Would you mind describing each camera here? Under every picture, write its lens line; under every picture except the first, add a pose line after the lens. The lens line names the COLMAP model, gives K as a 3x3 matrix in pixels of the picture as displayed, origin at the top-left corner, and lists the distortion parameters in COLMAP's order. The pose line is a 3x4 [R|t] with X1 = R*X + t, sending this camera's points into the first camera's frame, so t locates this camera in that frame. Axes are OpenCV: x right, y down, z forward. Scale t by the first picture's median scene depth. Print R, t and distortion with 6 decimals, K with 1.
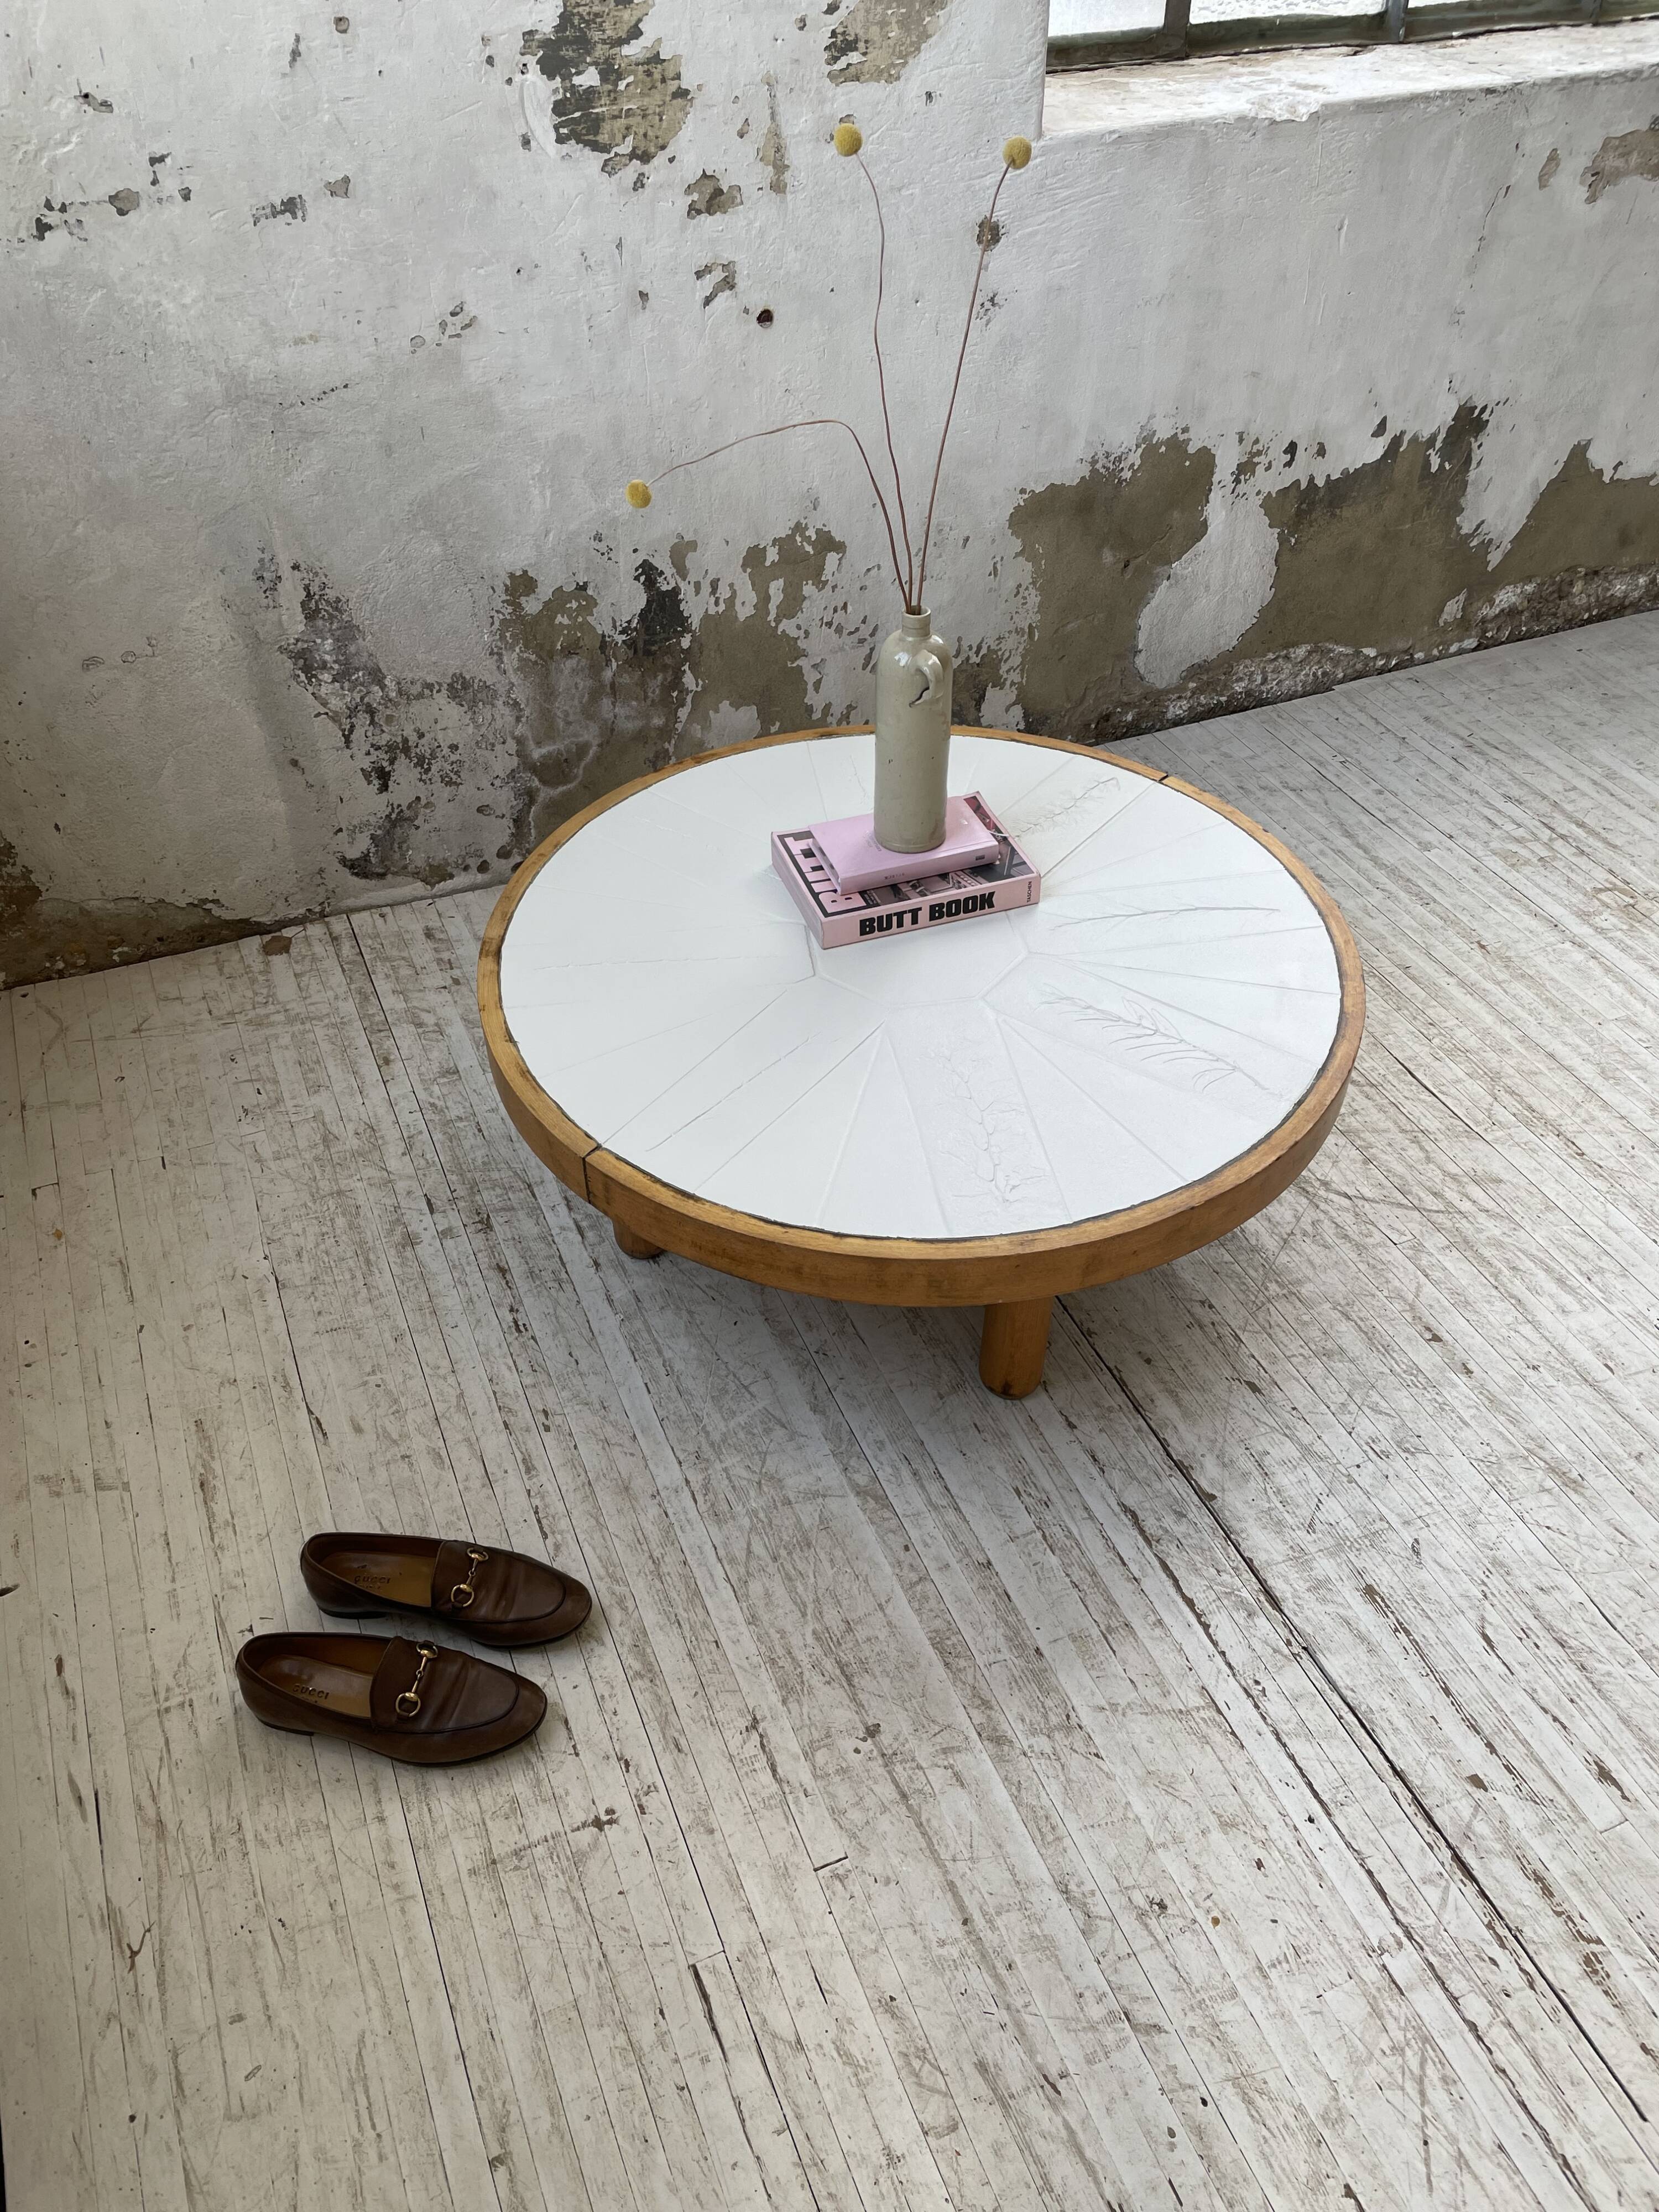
lens RADIAL K [[1680.0, 0, 826.5], [0, 1680.0, 1113.7], [0, 0, 1]] dist [0.090815, -0.125786]
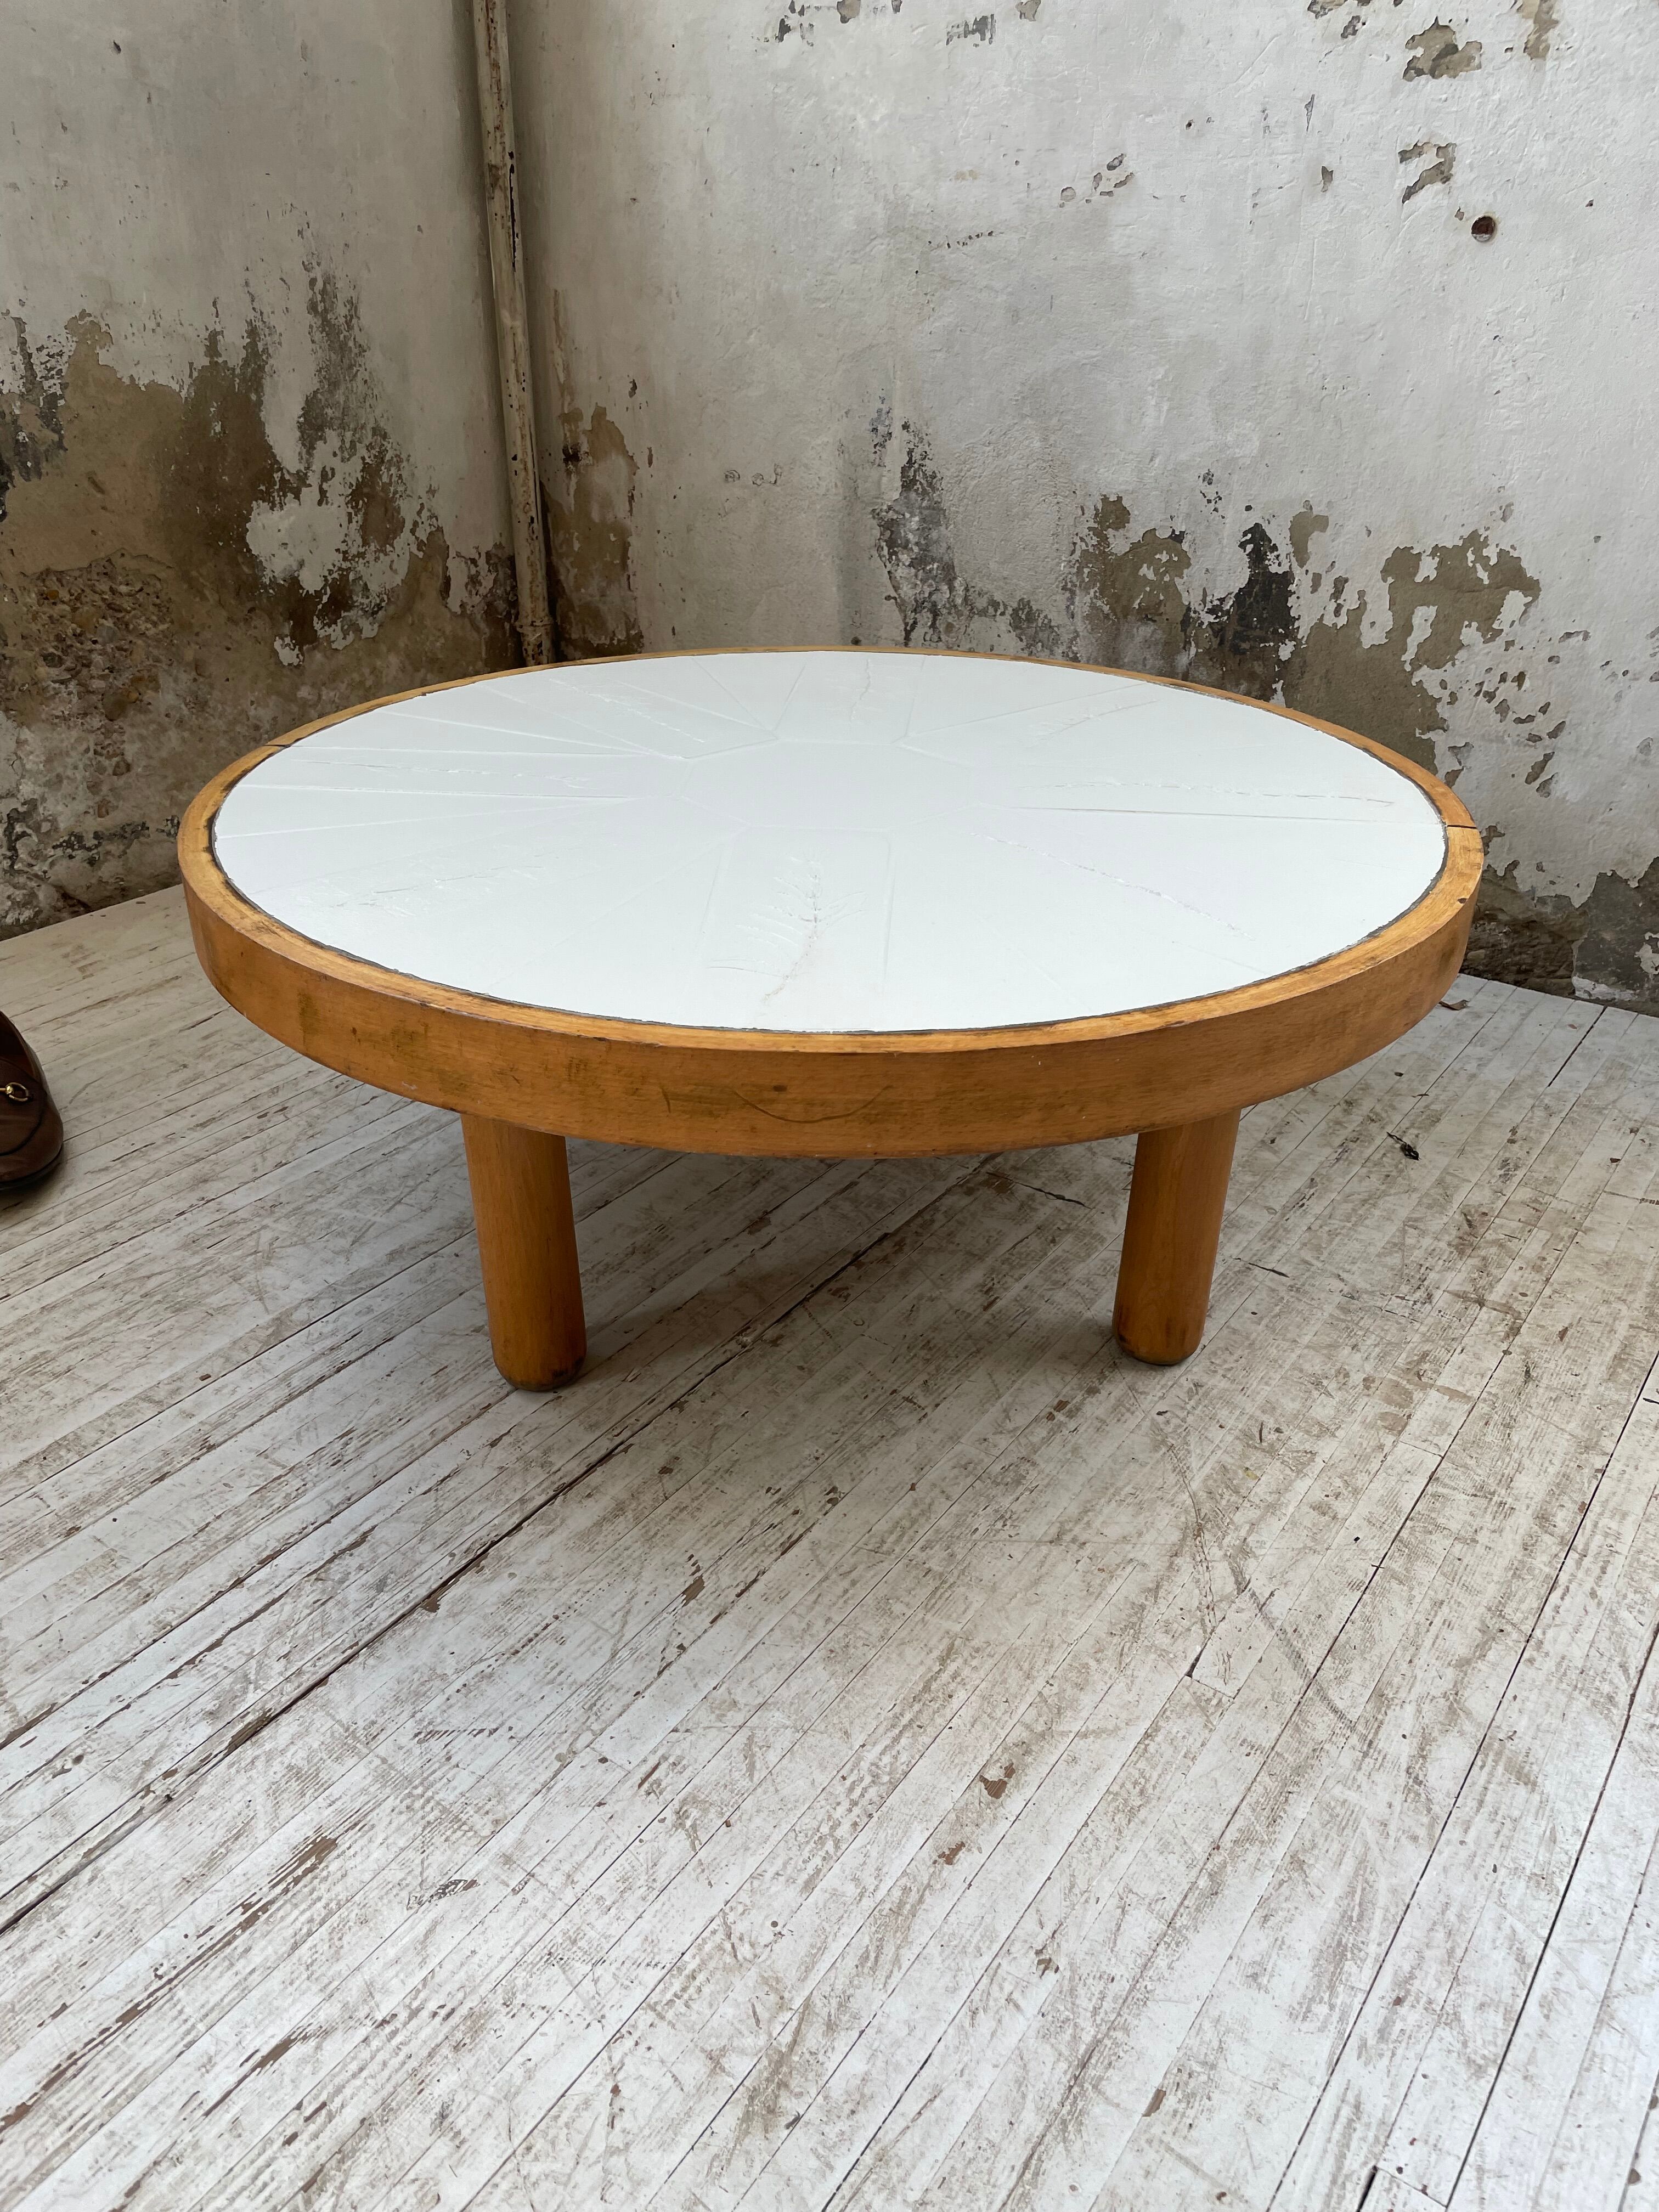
lens RADIAL K [[1680.0, 0, 821.1], [0, 1680.0, 1121.1], [0, 0, 1]] dist [0.090815, -0.125786]
pose [[0.525152, 0.406321, -0.747743, 0.558152], [-0.576510, 0.816177, 0.038616, -0.011782], [0.625981, 0.410802, 0.662865, 0.513750]]
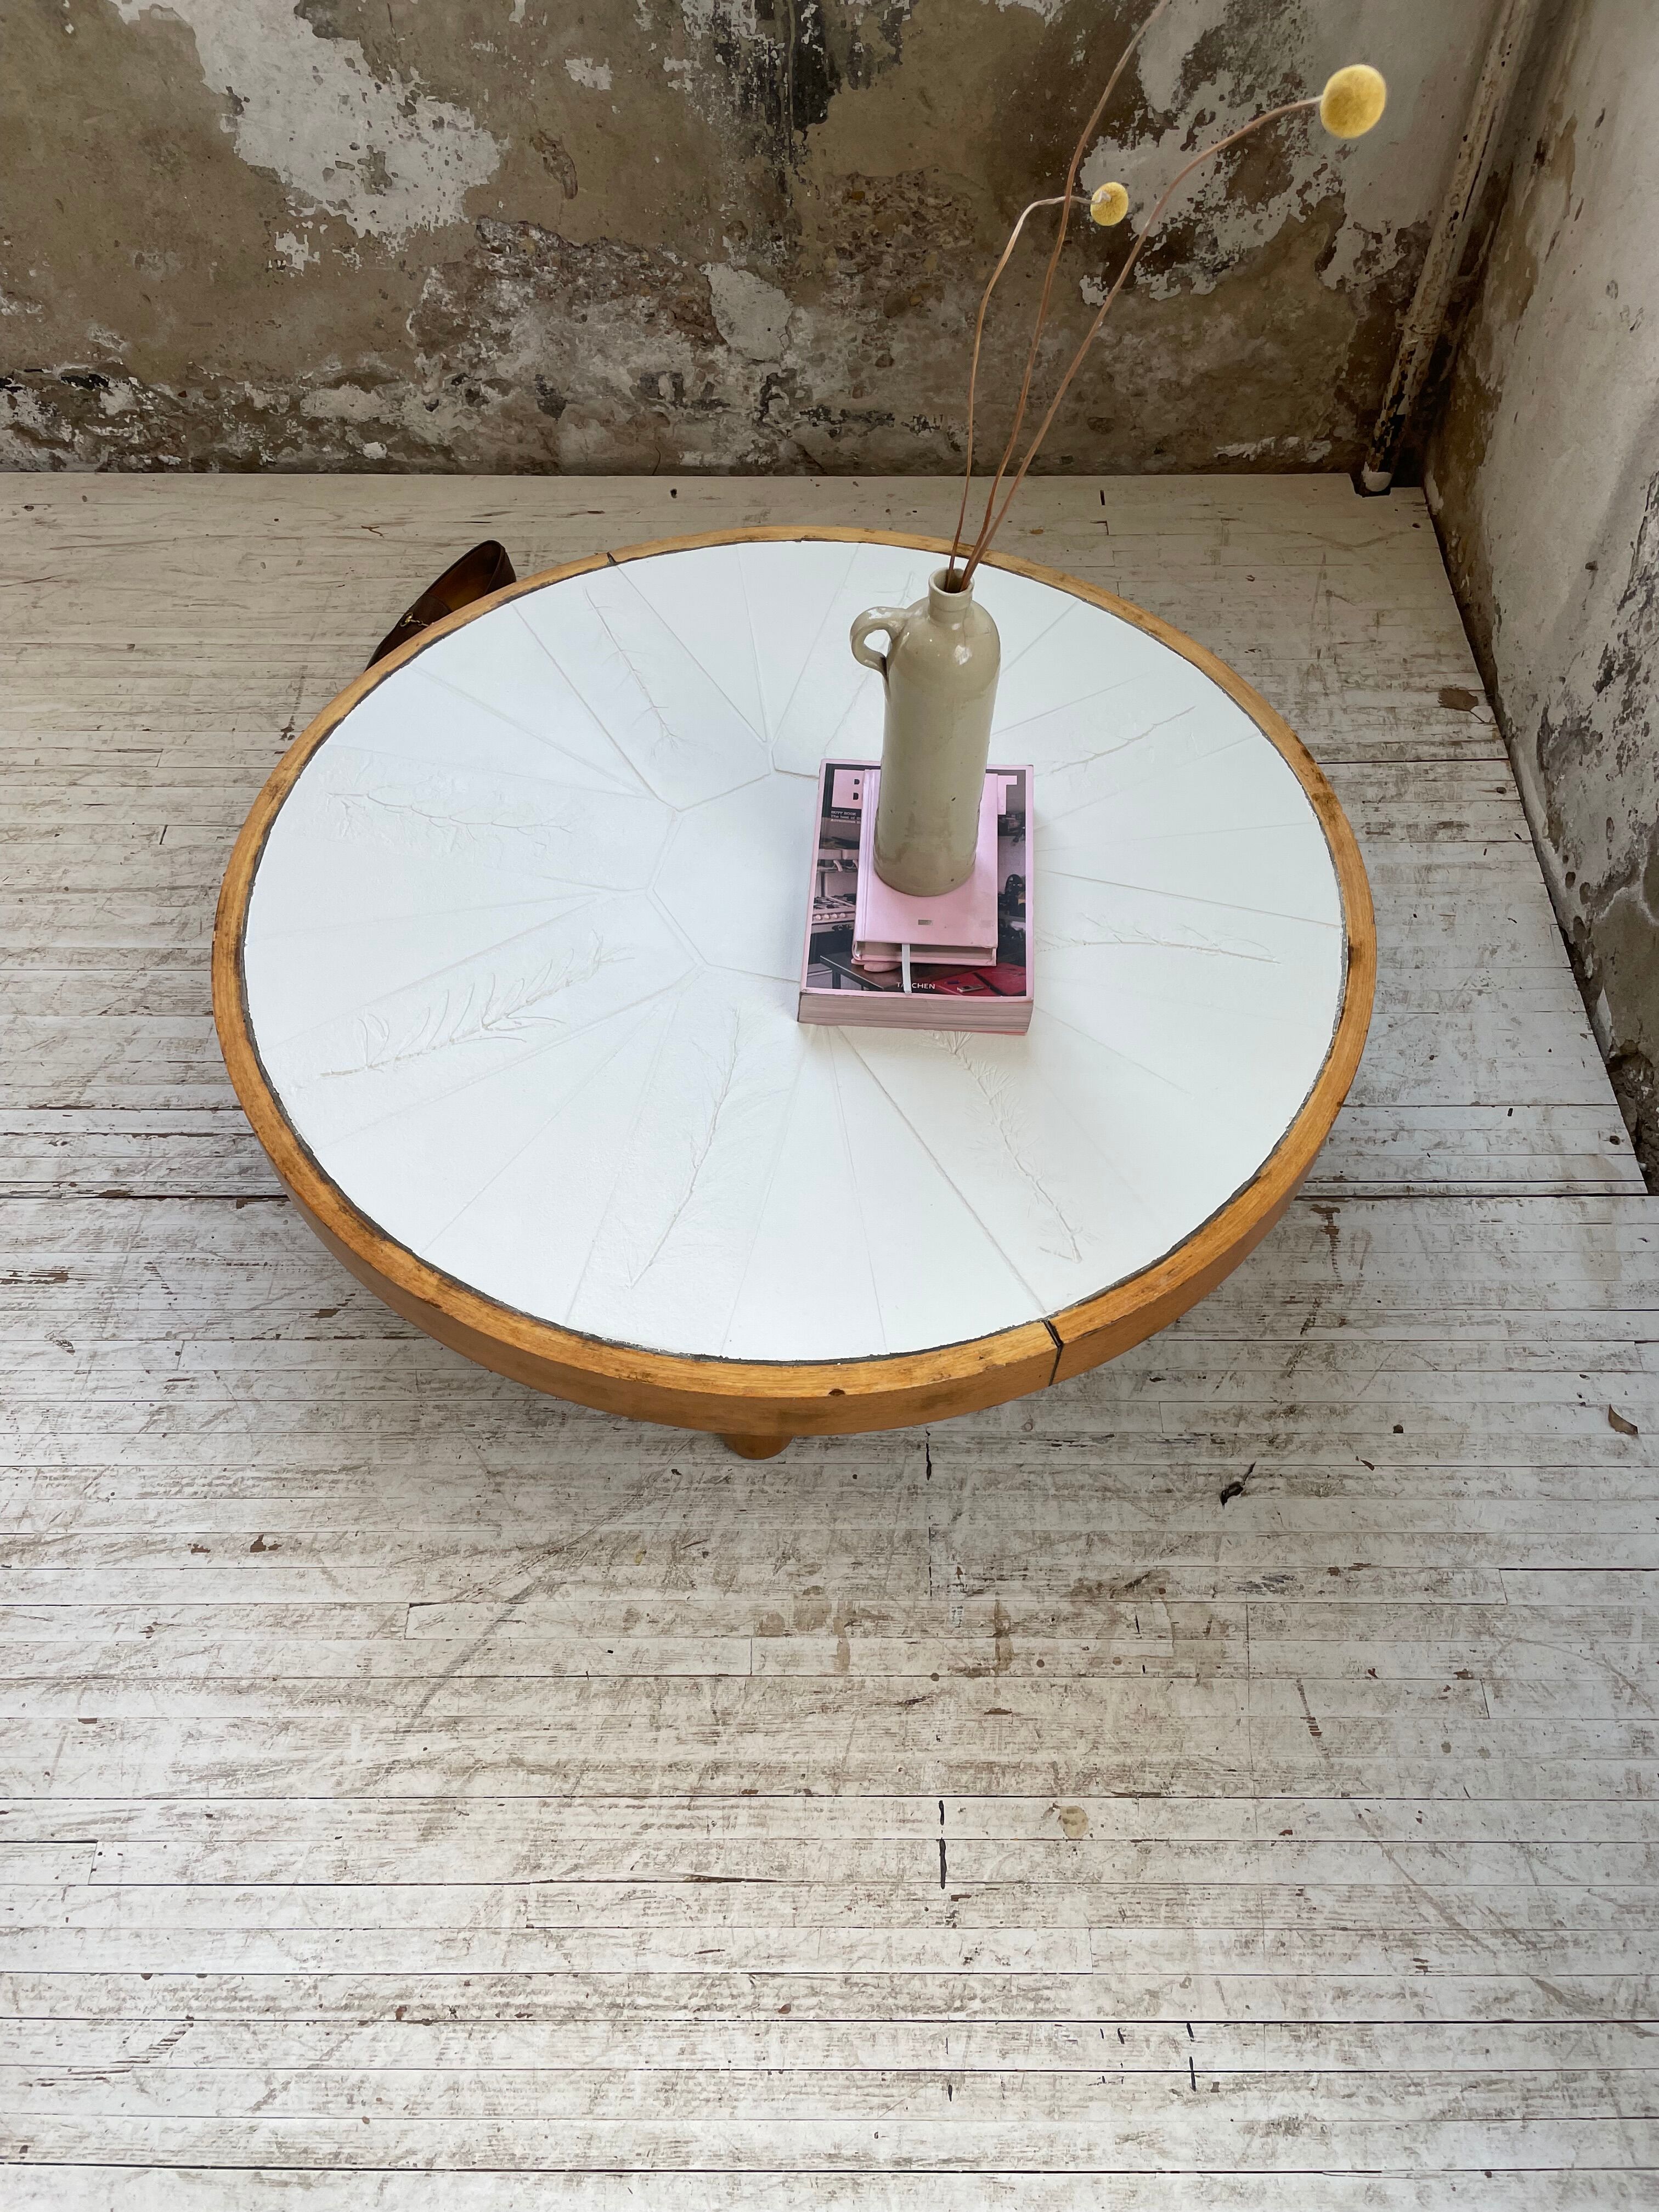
lens RADIAL K [[1692.1, 0, 805.9], [0, 1692.1, 1118.7], [0, 0, 1]] dist [0.083951, -0.119771]
pose [[-0.396219, 0.753586, -0.524517, 0.470090], [-0.608710, 0.212082, 0.764522, -0.588795], [0.687373, 0.622197, 0.374685, 0.685836]]
